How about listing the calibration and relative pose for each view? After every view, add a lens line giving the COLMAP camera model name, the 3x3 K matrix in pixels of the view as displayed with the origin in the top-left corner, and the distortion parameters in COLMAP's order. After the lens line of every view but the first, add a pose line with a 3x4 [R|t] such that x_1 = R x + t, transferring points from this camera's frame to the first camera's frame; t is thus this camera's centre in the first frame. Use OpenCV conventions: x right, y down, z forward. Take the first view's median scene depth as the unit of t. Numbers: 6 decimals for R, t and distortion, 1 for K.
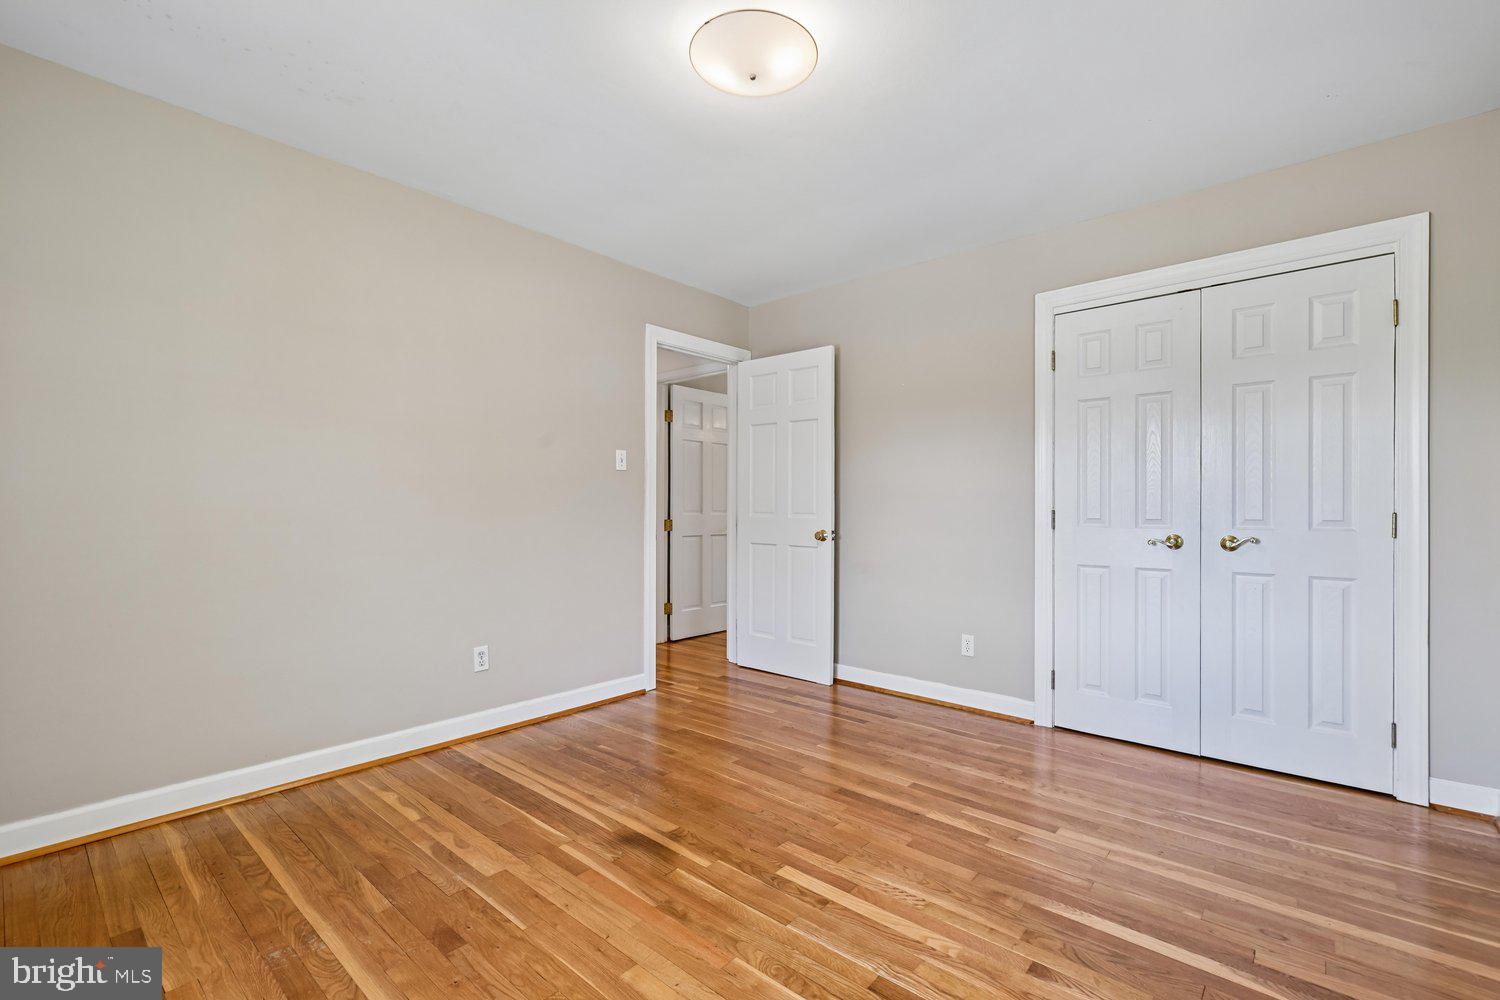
lens RADIAL K [[600.3, 0, 749.7], [0, 600.3, 501.9], [0, 0, 1]] dist [0.000492, 0.000034]
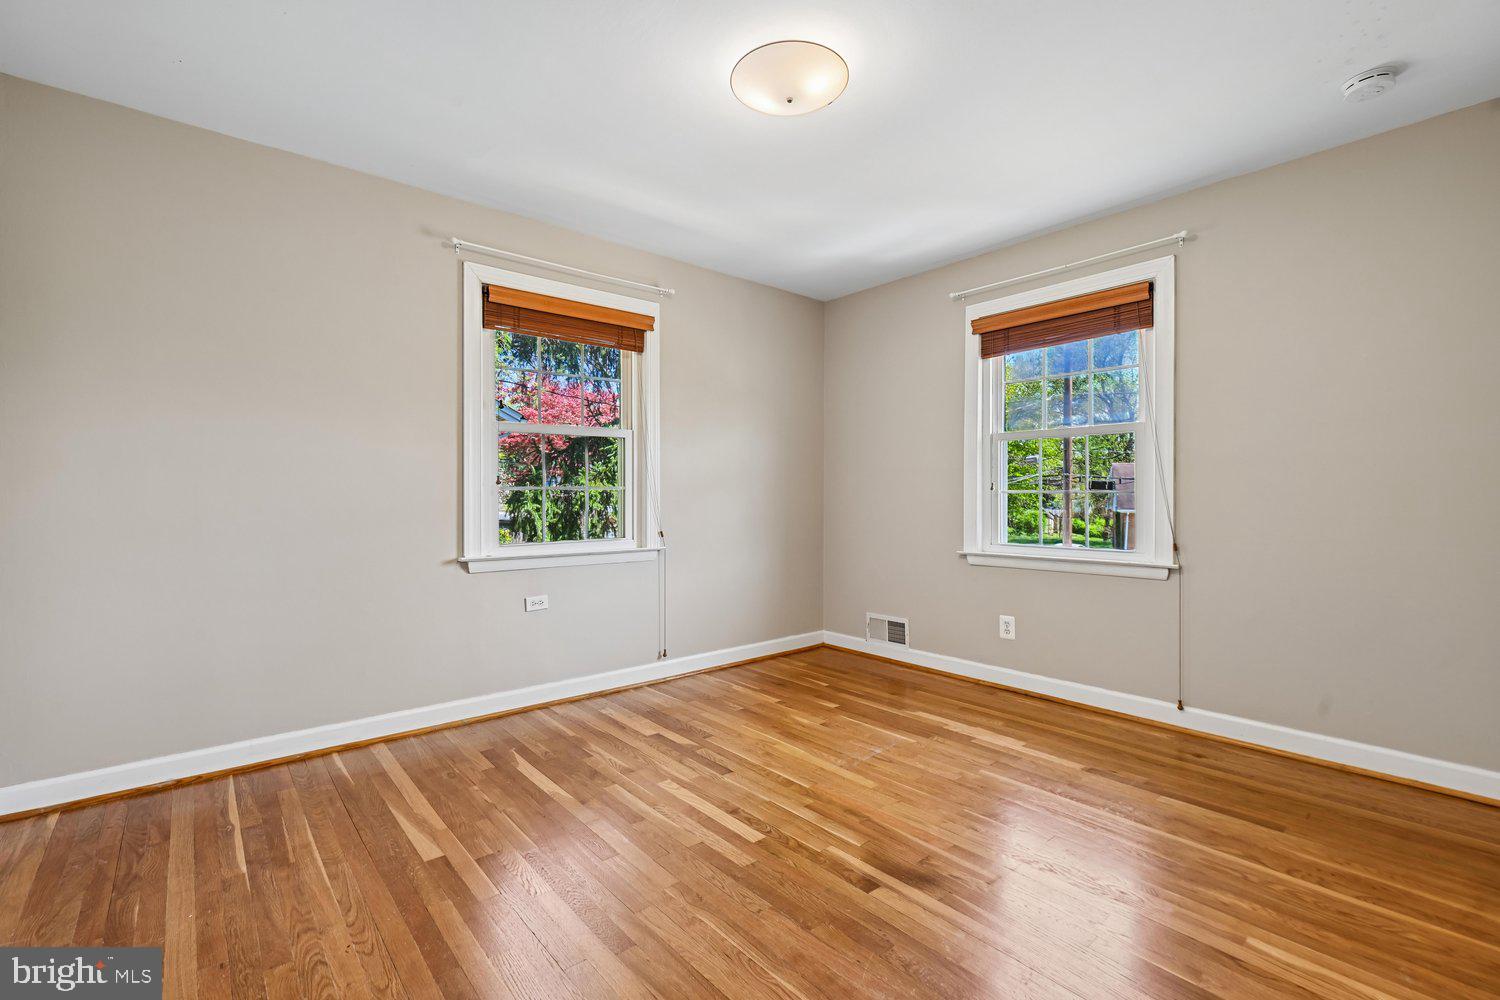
lens RADIAL K [[600.3, 0, 749.7], [0, 600.3, 501.9], [0, 0, 1]] dist [0.000492, 0.000034]
pose [[-0.987258, -0.004950, 0.159050, -0.094374], [-0.003766, 0.999963, 0.007746, 0.012828], [-0.159082, 0.007048, -0.987240, 2.033152]]
